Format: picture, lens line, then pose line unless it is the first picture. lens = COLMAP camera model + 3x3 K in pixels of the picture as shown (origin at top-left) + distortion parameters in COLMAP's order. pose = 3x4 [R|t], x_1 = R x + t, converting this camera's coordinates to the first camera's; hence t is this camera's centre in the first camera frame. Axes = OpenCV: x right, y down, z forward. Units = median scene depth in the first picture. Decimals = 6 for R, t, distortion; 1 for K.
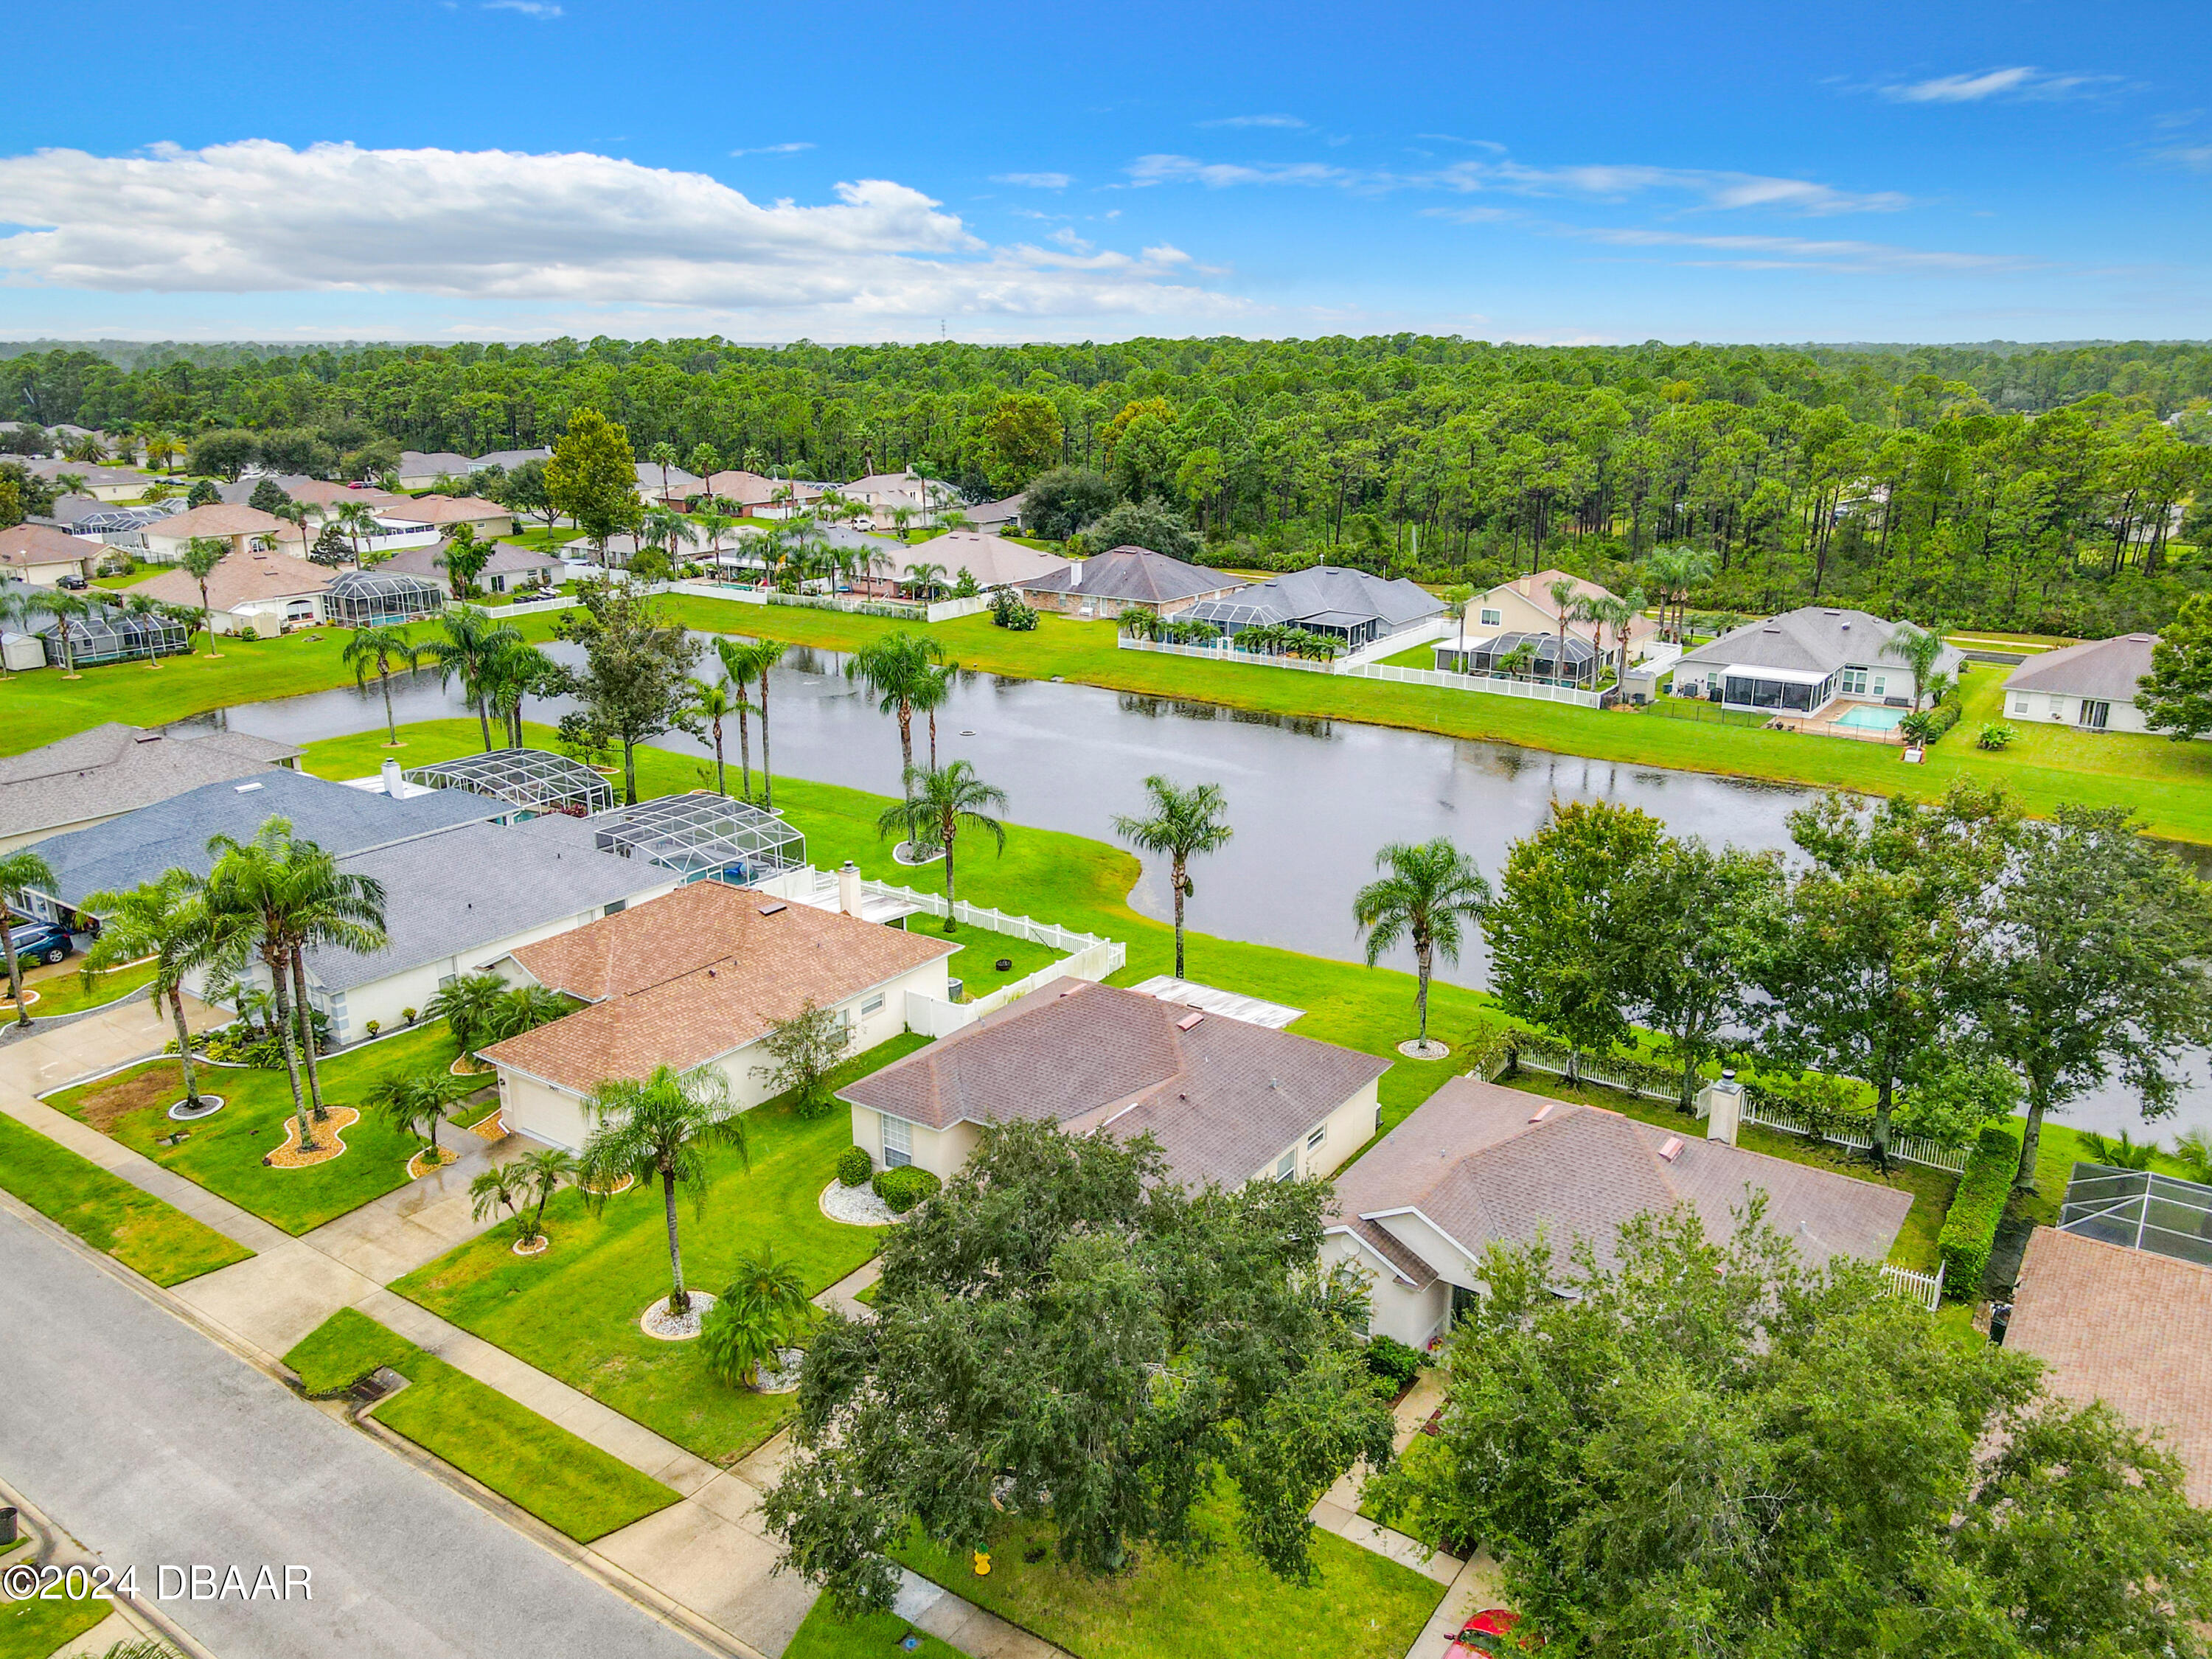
lens RADIAL K [[1649.5, 0, 1127.4], [0, 1649.5, 817.9], [0, 0, 1]] dist [0.016449, 0.002280]
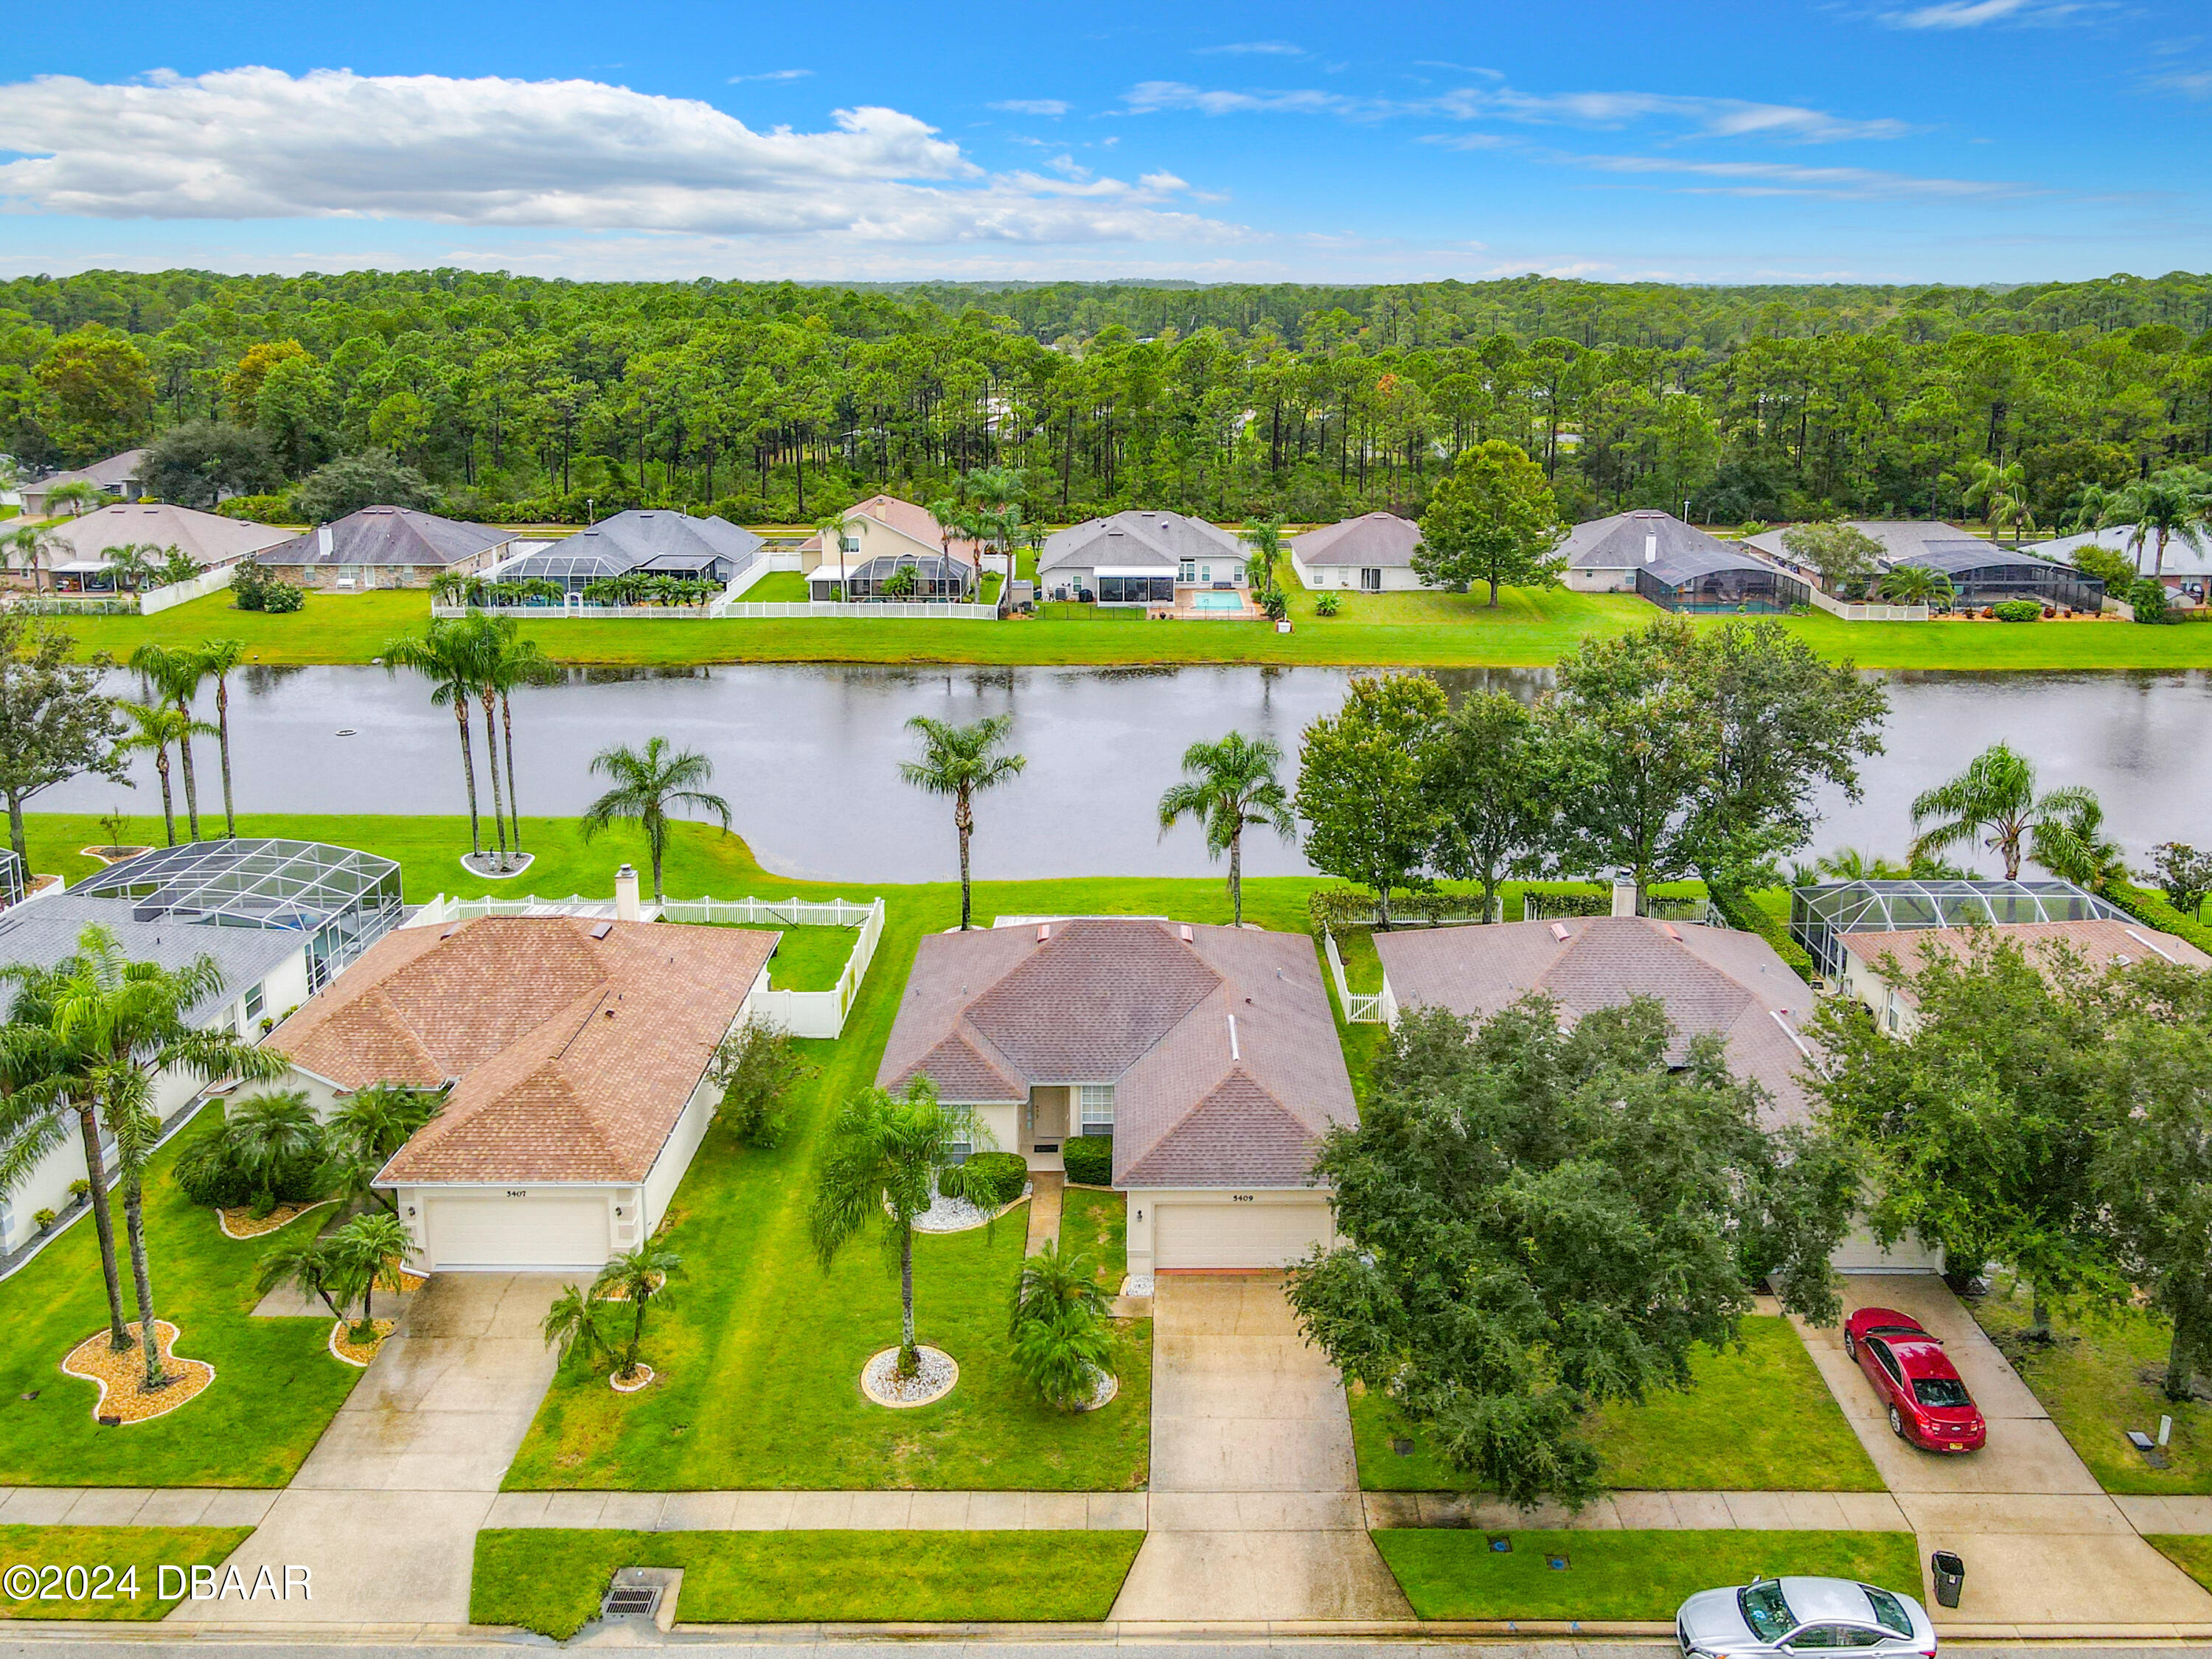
lens RADIAL K [[1701.9, 0, 1121.8], [0, 1701.9, 629.3], [0, 0, 1]] dist [0.008920, 0.008607]
pose [[0.824727, -0.113420, 0.554041, -0.247011], [0.155860, 0.987327, -0.029889, -0.015992], [-0.543630, 0.111004, 0.831952, 0.060910]]
